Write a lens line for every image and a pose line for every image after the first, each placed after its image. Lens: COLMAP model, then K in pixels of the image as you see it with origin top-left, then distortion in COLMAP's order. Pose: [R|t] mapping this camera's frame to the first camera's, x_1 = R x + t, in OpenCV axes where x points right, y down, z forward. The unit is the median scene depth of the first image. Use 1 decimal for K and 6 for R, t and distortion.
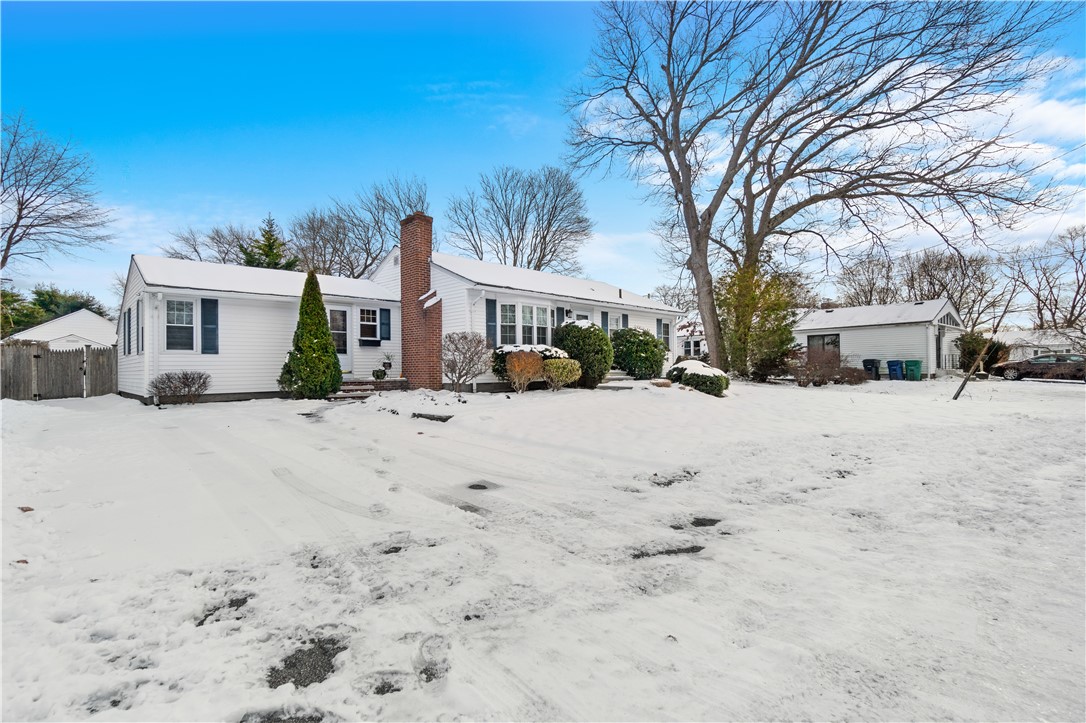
lens RADIAL K [[505.3, 0, 536.8], [0, 505.3, 374.1], [0, 0, 1]] dist [-0.001530, -0.000029]
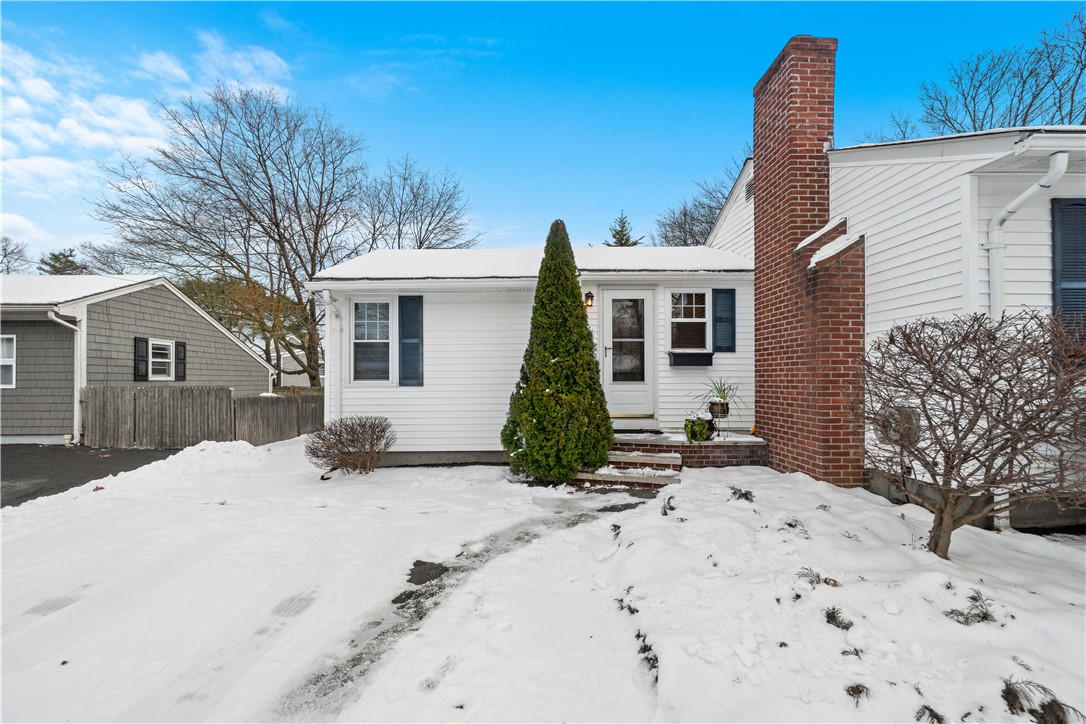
lens RADIAL K [[472.0, 0, 530.4], [0, 472.0, 366.6], [0, 0, 1]] dist [-0.003665, -0.000549]
pose [[0.709880, -0.008777, -0.704268, -0.121525], [-0.011784, 0.999634, -0.024336, -0.043853], [0.704224, 0.025575, 0.709517, 0.594789]]
